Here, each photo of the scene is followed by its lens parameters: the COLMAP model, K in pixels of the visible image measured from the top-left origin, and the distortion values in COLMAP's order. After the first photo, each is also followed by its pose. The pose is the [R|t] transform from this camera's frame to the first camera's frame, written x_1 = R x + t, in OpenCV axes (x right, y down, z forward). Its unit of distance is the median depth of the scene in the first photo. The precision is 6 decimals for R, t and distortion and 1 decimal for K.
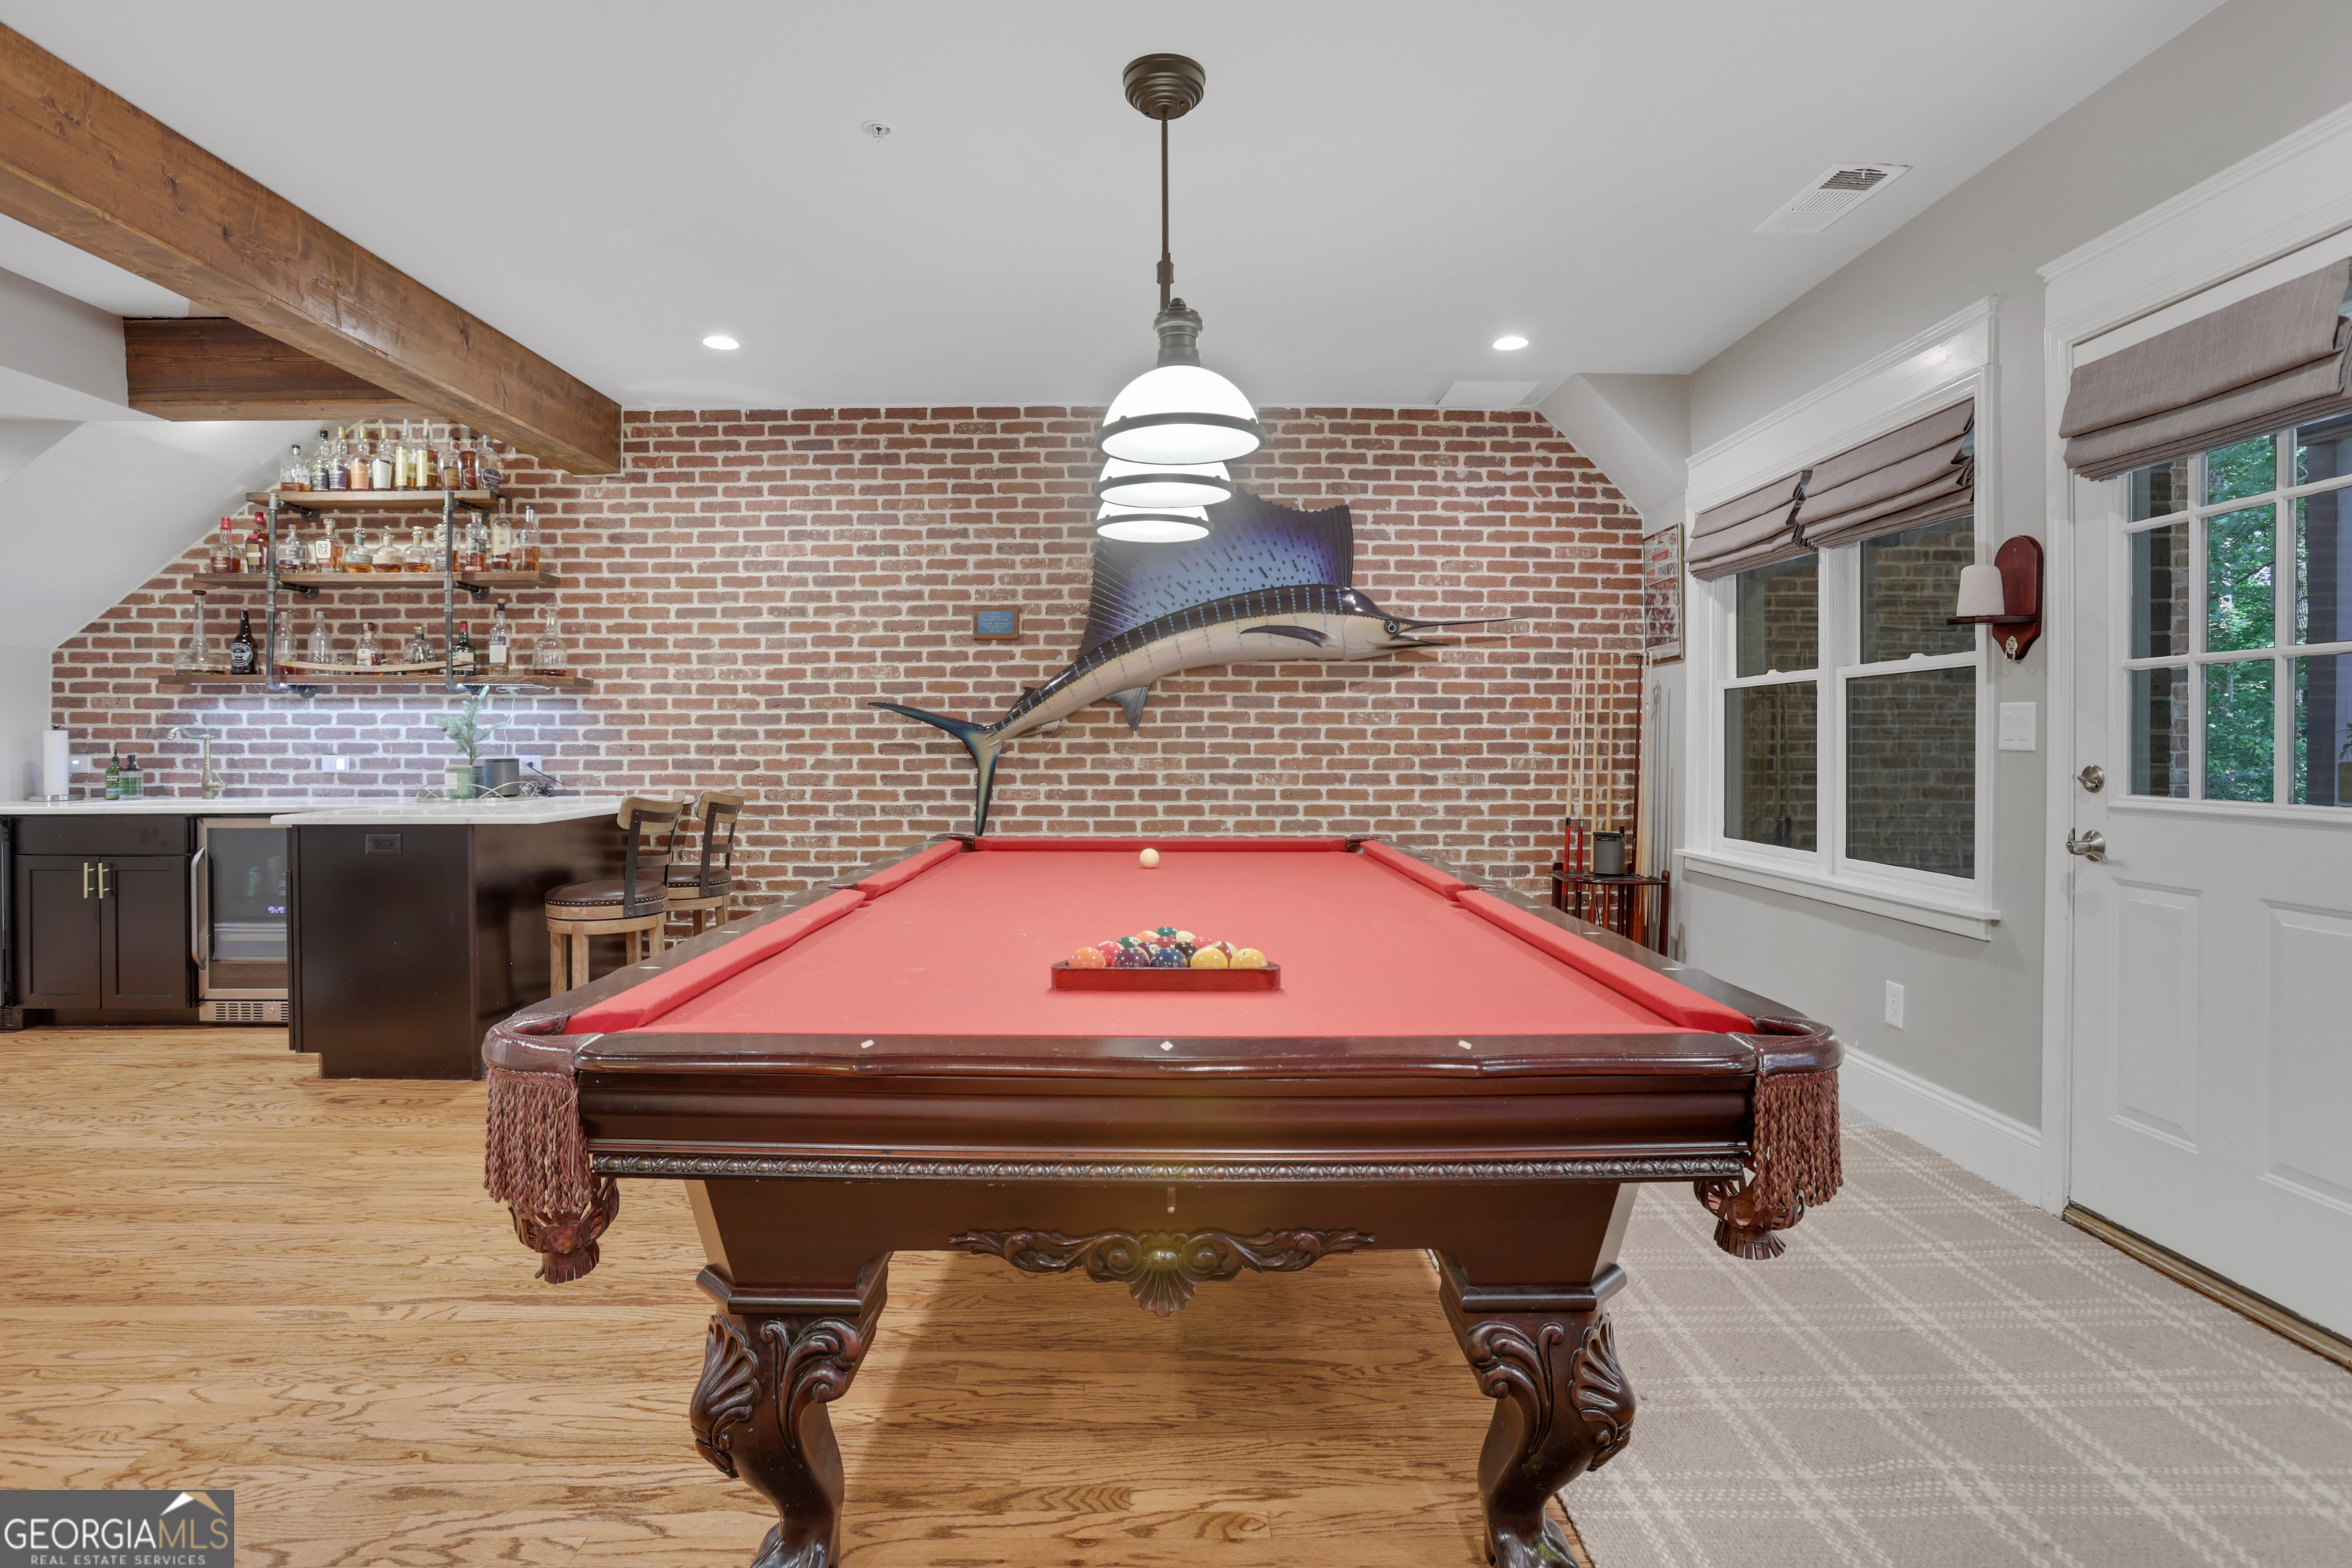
lens RADIAL K [[1157.5, 0, 1167.5], [0, 1157.5, 752.2], [0, 0, 1]] dist [-0.101145, 0.059407]
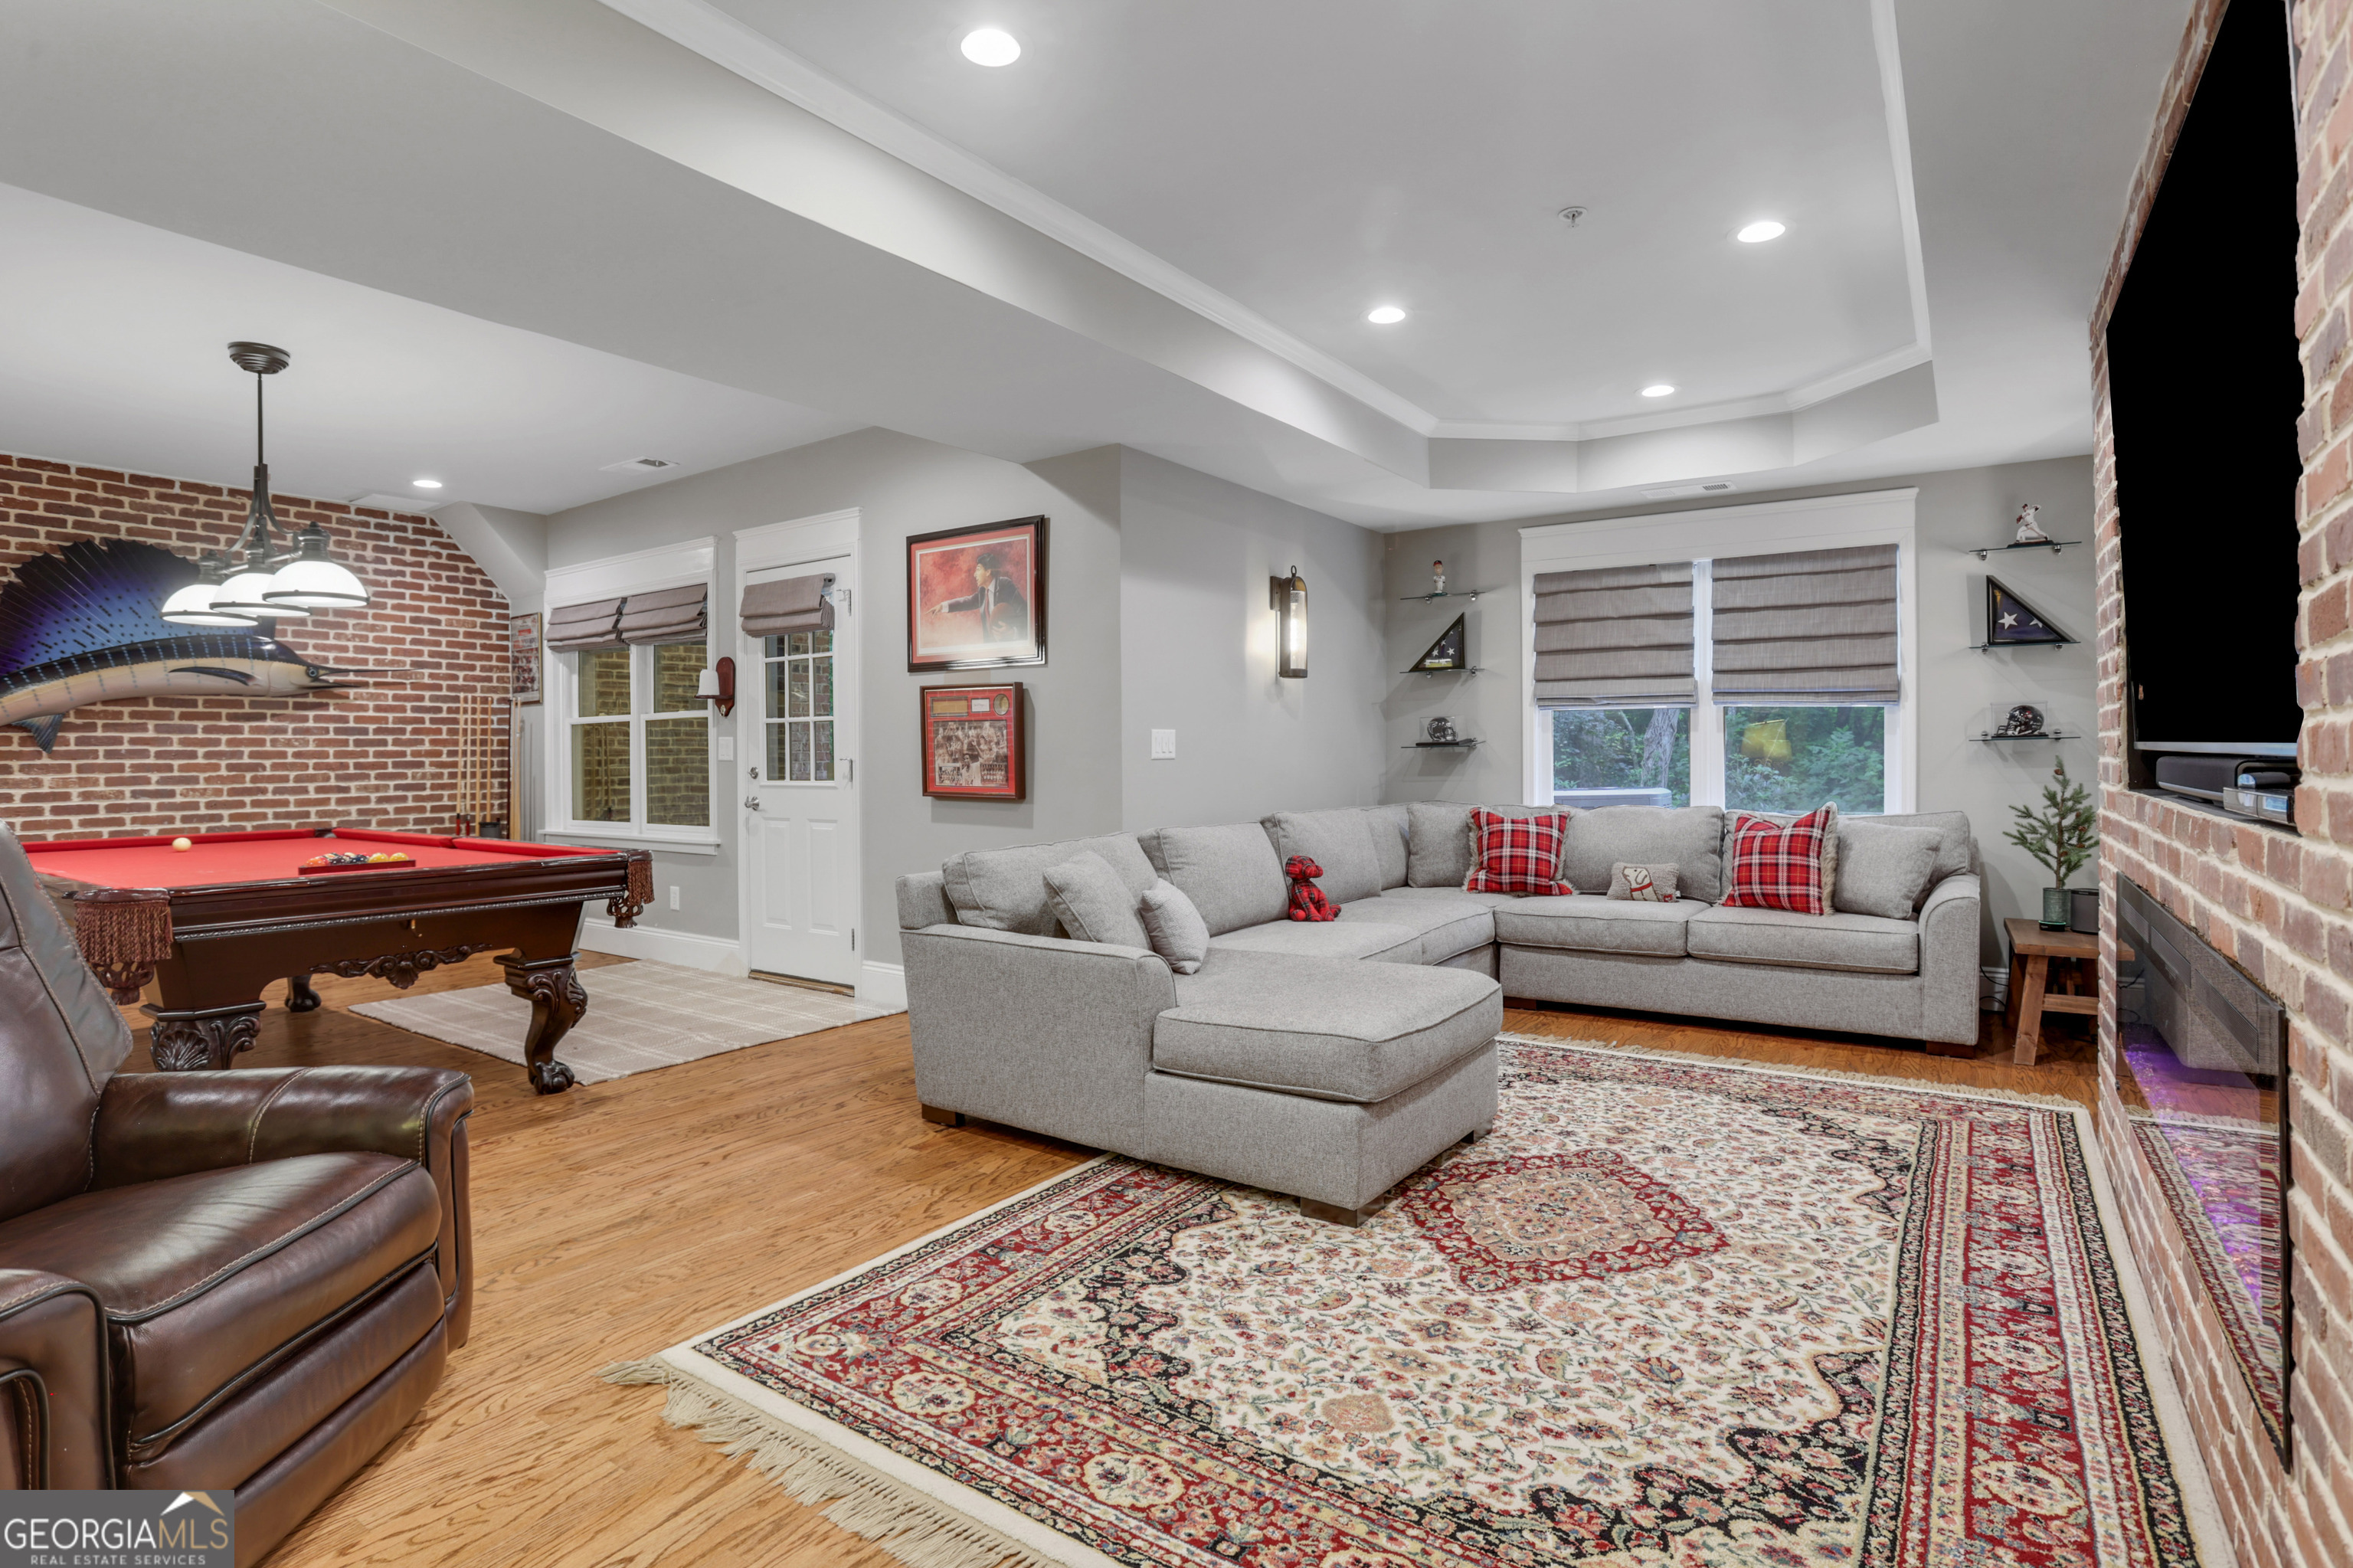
lens RADIAL K [[1173.9, 0, 1159.7], [0, 1173.9, 760.1], [0, 0, 1]] dist [-0.074734, 0.039413]
pose [[0.570875, -0.010502, 0.820970, -0.310166], [0.016622, 0.999861, 0.001232, 0.004307], [-0.820869, 0.012943, 0.570970, -0.504651]]
